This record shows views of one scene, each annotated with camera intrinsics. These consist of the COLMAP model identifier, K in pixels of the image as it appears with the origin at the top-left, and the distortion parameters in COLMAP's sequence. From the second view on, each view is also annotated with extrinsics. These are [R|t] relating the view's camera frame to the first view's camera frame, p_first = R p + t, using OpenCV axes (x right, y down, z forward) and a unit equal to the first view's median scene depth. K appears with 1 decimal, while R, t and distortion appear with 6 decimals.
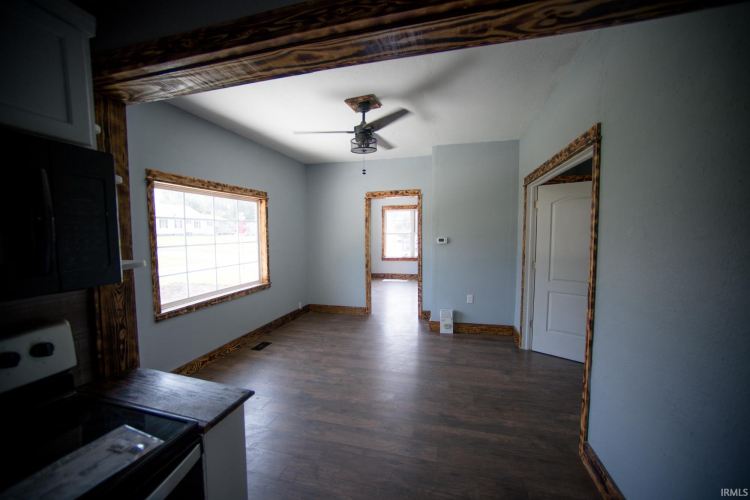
lens RADIAL K [[290.9, 0, 373.9], [0, 290.9, 252.4], [0, 0, 1]] dist [-0.028978, 0.009415]
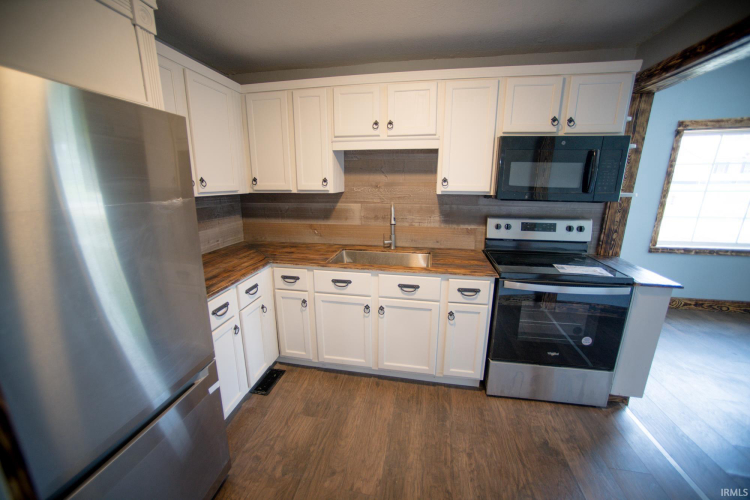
lens RADIAL K [[290.9, 0, 367.9], [0, 290.9, 251.1], [0, 0, 1]] dist [-0.028978, 0.009415]
pose [[0.063504, 0.239061, -0.968926, 0.752564], [-0.064798, 0.969824, 0.235036, 0.058798], [0.995876, 0.047859, 0.077079, -0.649422]]
